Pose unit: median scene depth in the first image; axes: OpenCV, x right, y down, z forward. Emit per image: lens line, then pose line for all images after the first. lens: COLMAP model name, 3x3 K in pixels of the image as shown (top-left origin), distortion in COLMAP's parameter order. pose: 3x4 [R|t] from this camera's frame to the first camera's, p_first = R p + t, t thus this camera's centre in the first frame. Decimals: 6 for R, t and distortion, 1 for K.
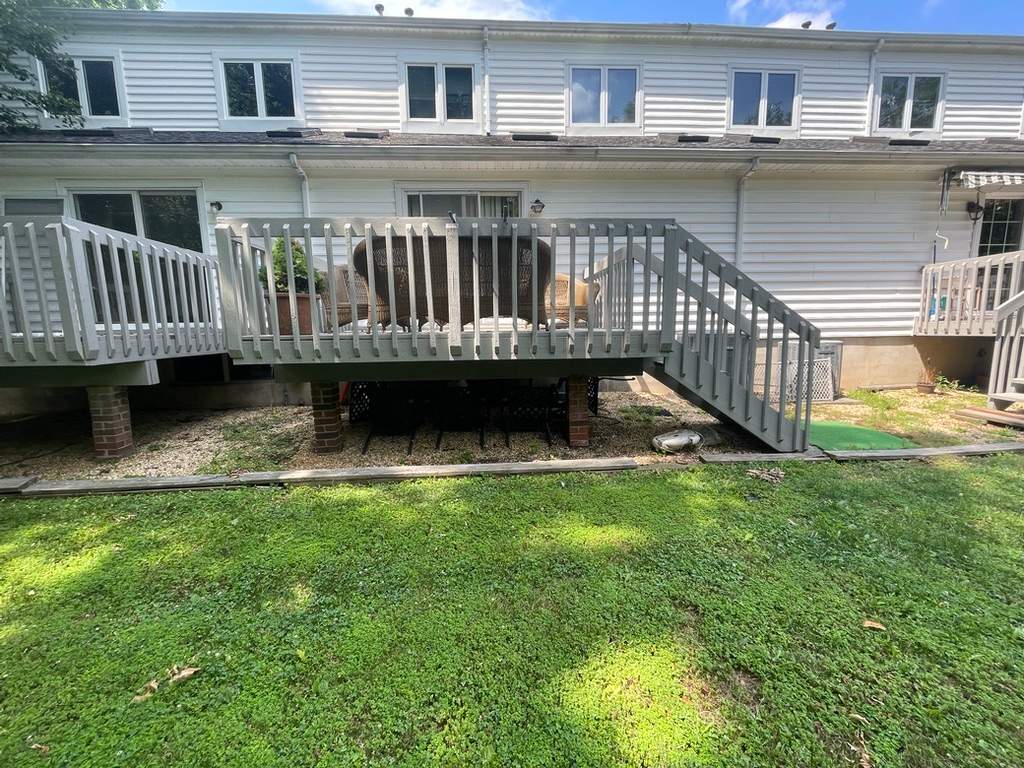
lens RADIAL K [[405.6, 0, 576.3], [0, 405.6, 383.8], [0, 0, 1]] dist [-0.000728, -0.000231]
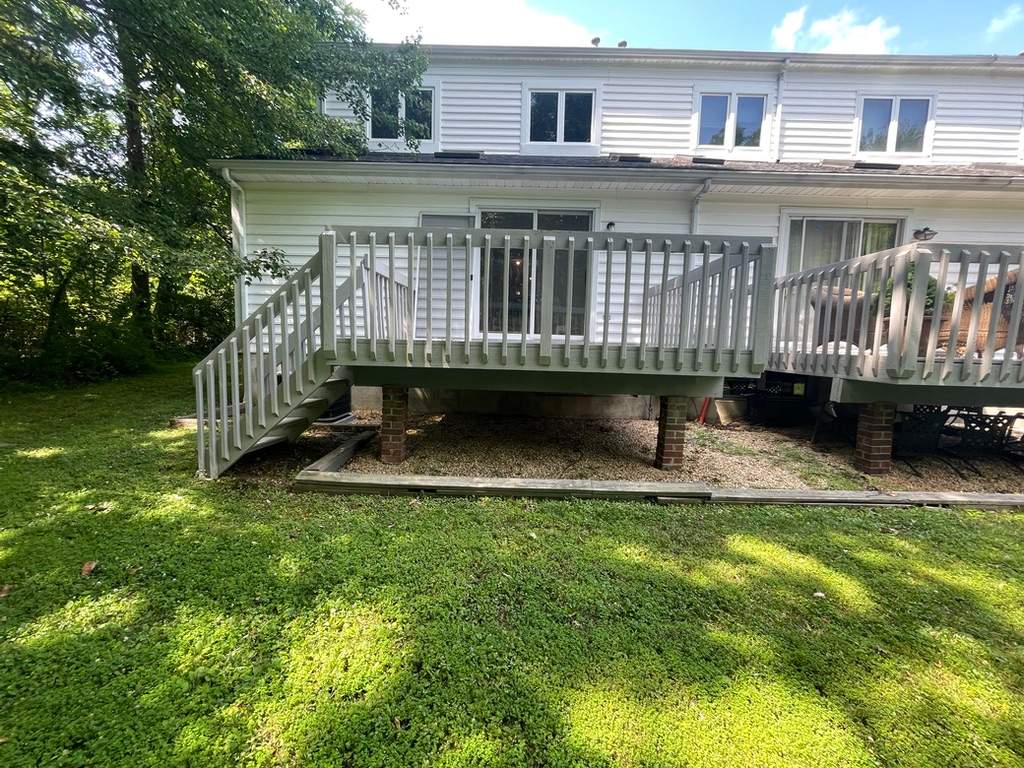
lens RADIAL K [[414.2, 0, 495.6], [0, 414.2, 380.3], [0, 0, 1]] dist [0.001951, 0.000260]
pose [[0.996625, 0.049200, -0.065712, -0.821156], [-0.052484, 0.997408, -0.049219, 0.021238], [0.063120, 0.052502, 0.996624, -0.052175]]
